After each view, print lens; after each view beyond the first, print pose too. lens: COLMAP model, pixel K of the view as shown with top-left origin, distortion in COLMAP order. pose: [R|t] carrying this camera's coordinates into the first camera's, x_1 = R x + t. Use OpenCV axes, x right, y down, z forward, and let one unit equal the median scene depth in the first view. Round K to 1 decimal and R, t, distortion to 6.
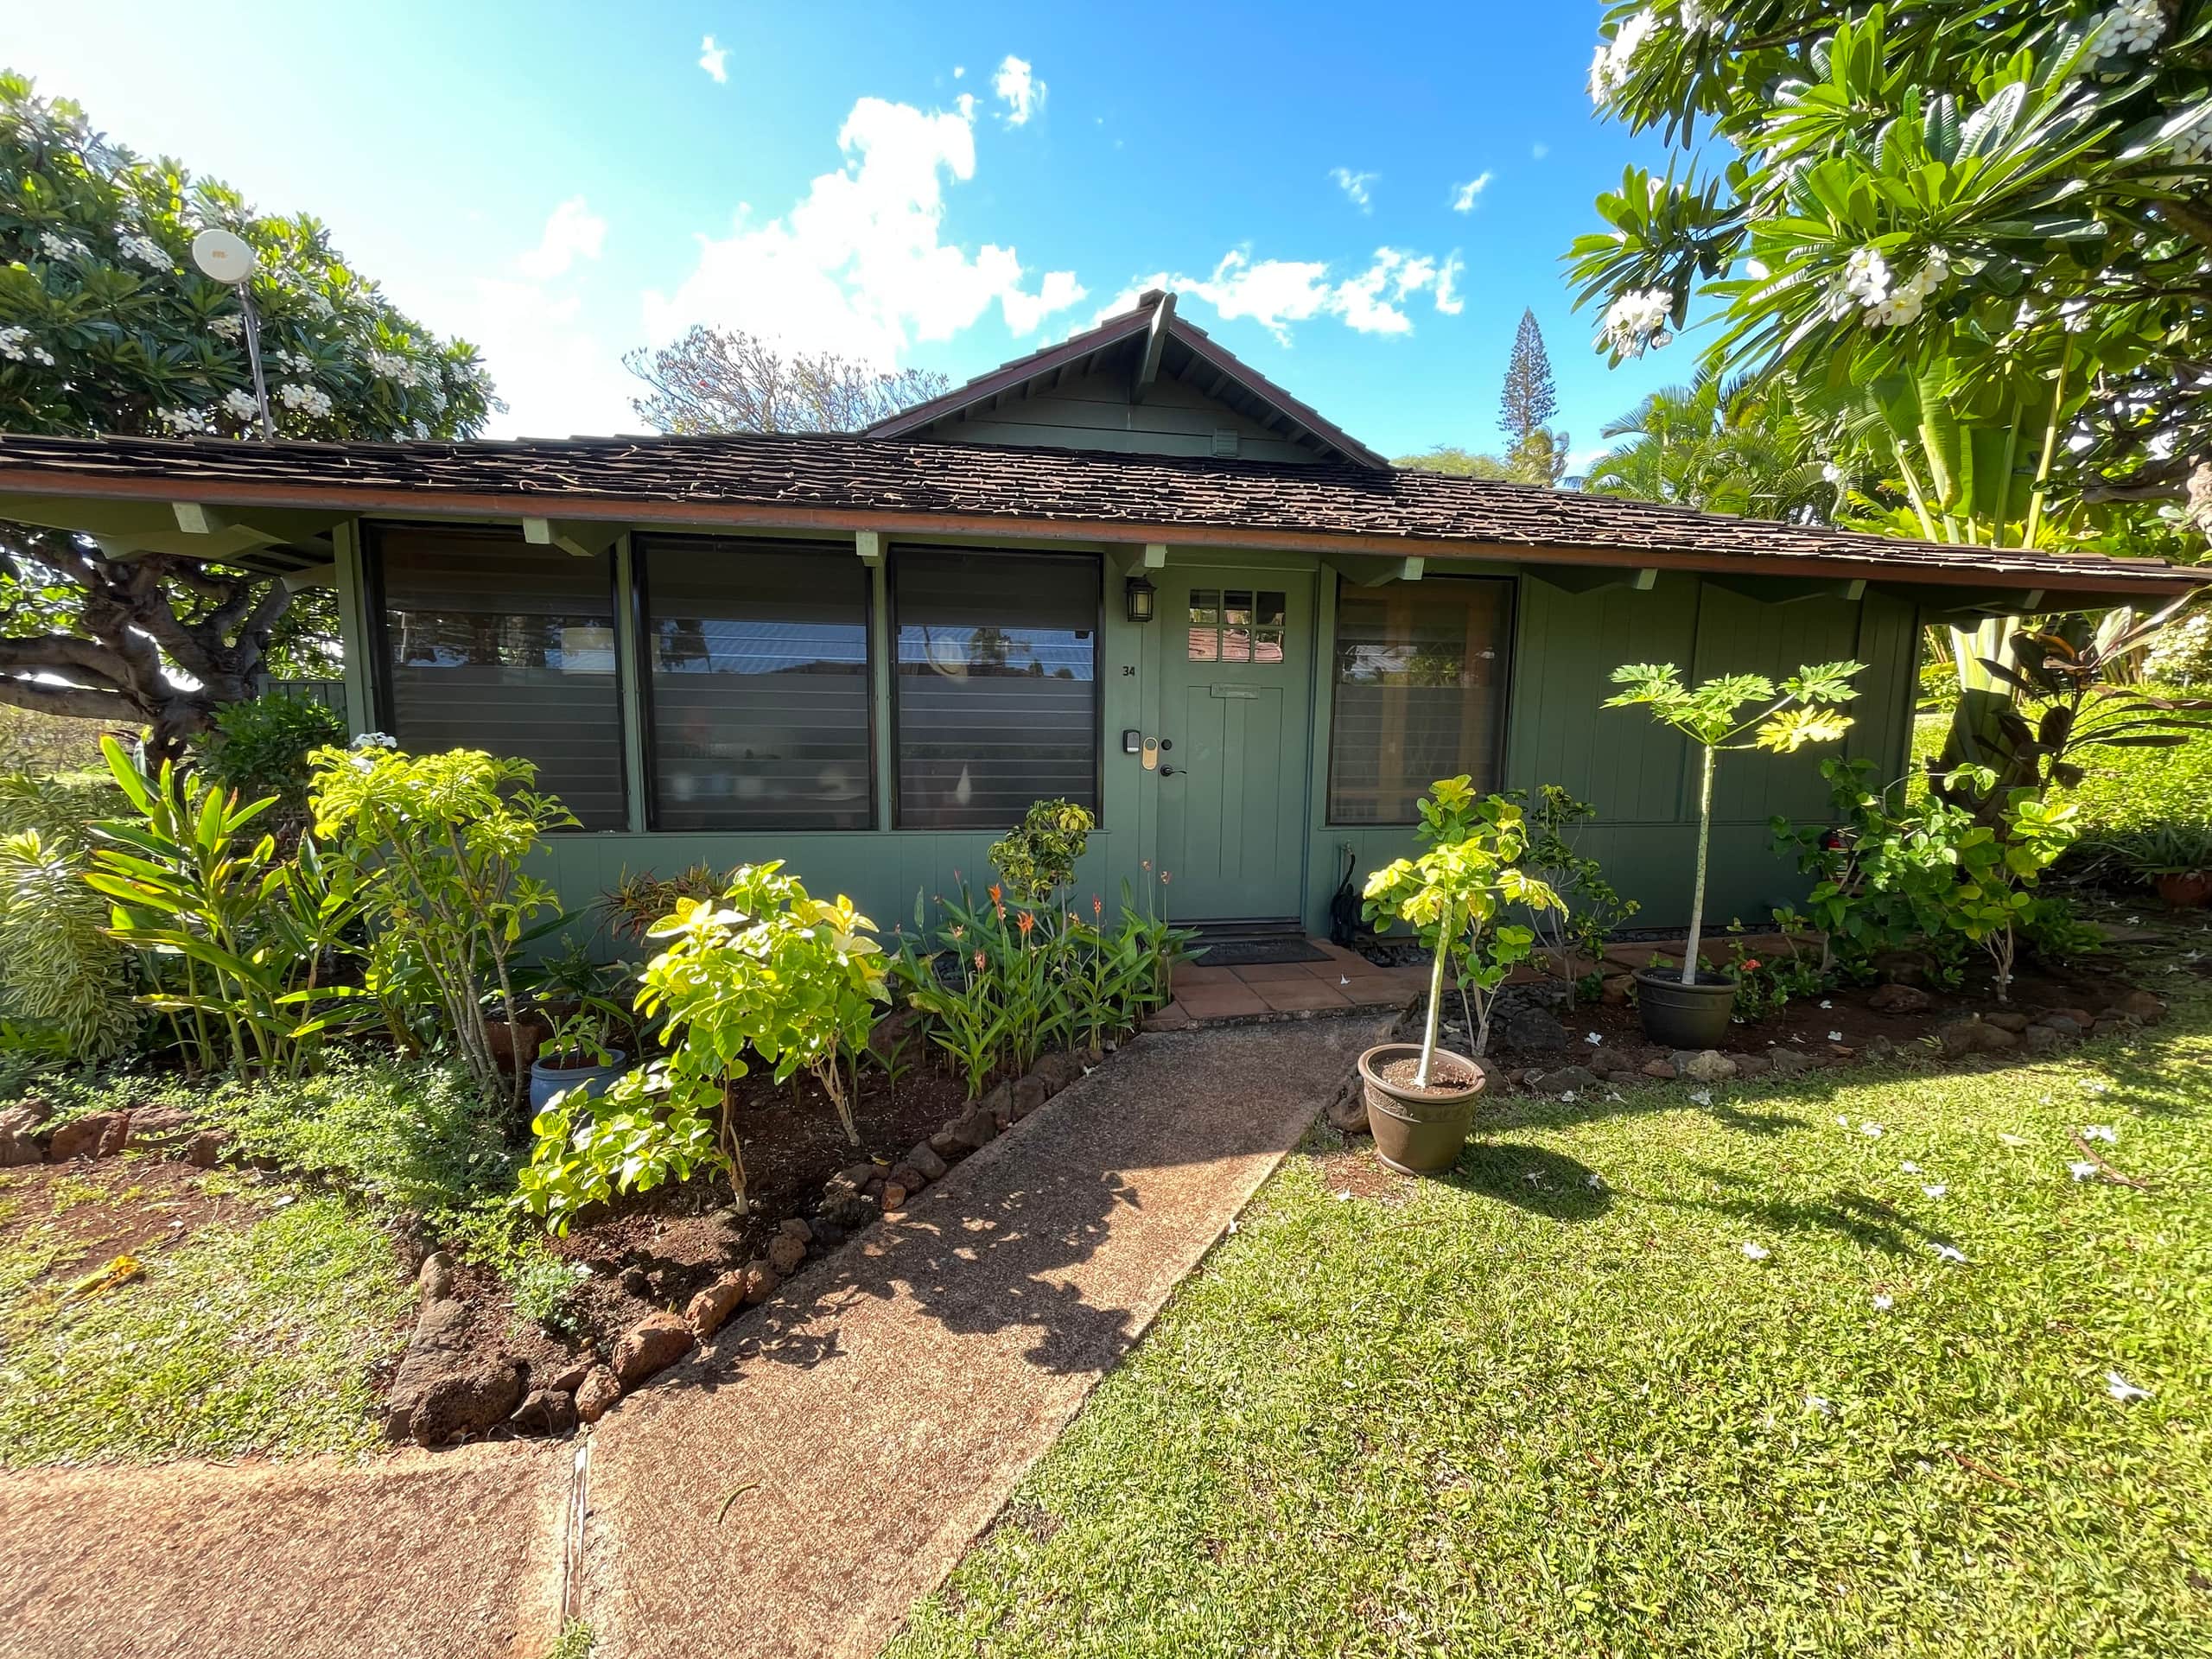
lens RADIAL K [[909.2, 0, 1106.0], [0, 909.2, 829.5], [0, 0, 1]] dist [0.000369, -0.000040]
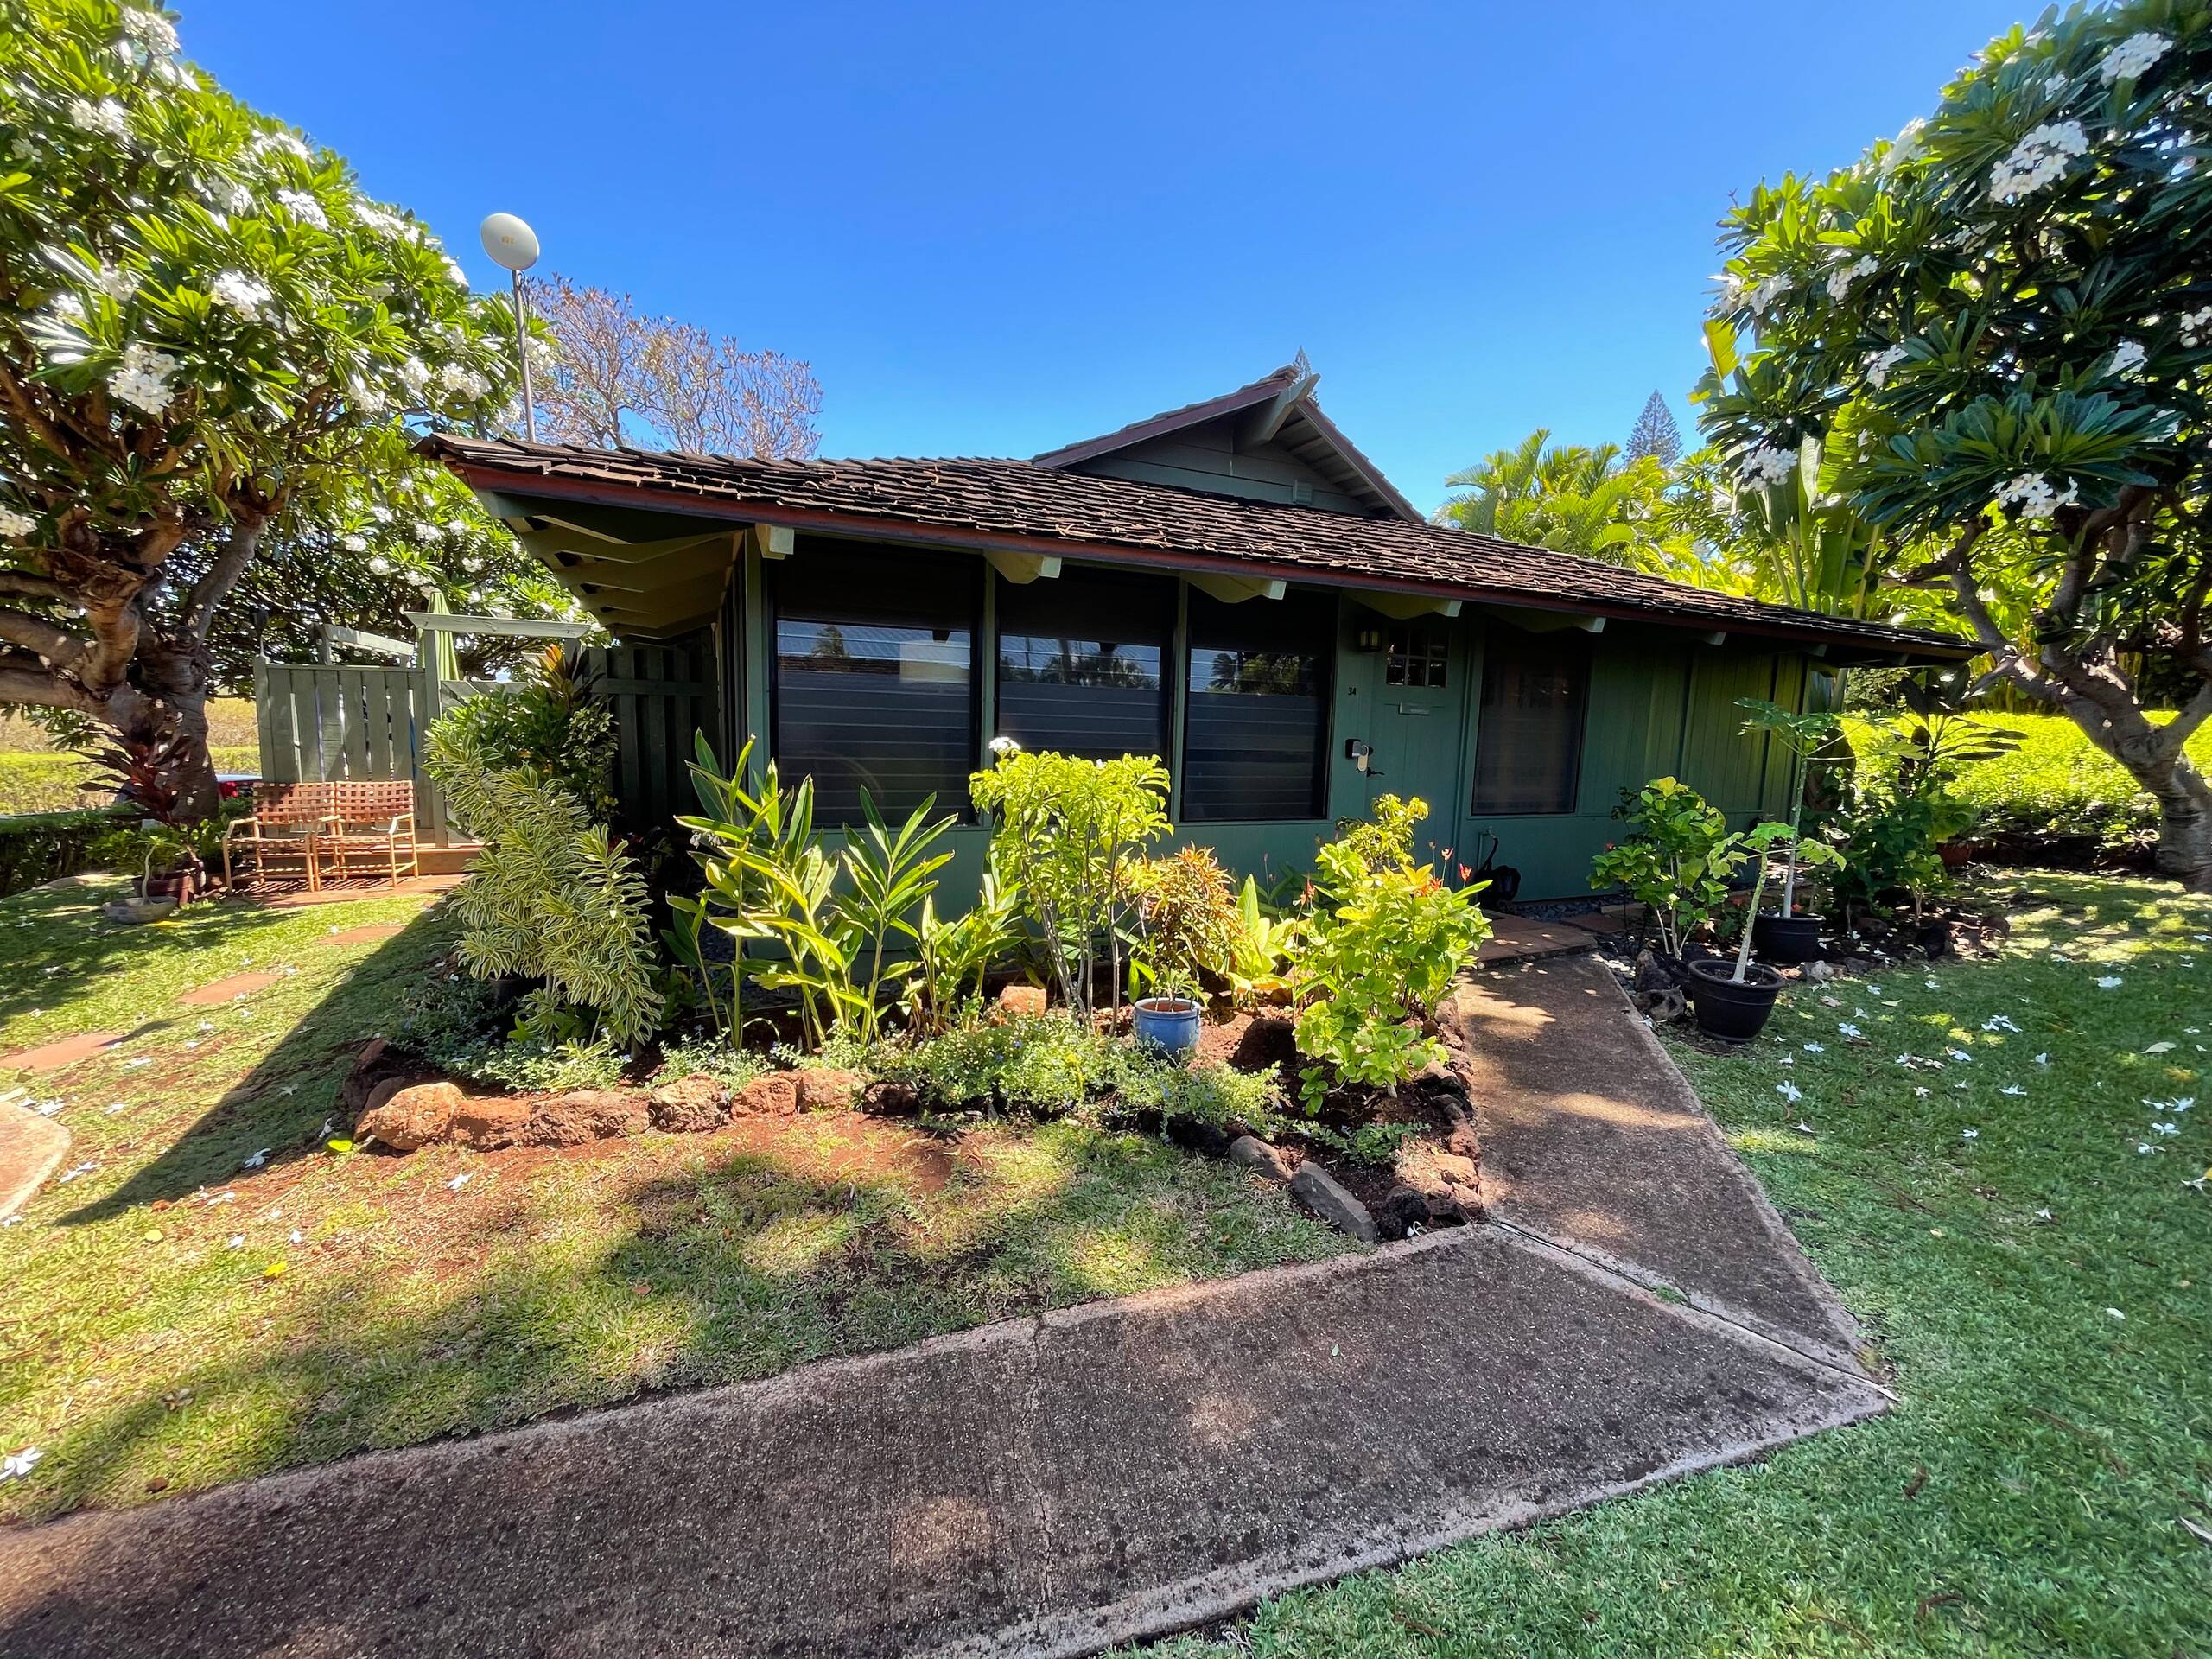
lens RADIAL K [[909.2, 0, 1106.0], [0, 909.2, 829.5], [0, 0, 1]] dist [0.000369, -0.000040]
pose [[0.966783, -0.010907, 0.255365, -0.481226], [0.009876, 0.999937, 0.005319, 0.003037], [-0.255407, -0.002620, 0.966830, -0.087187]]
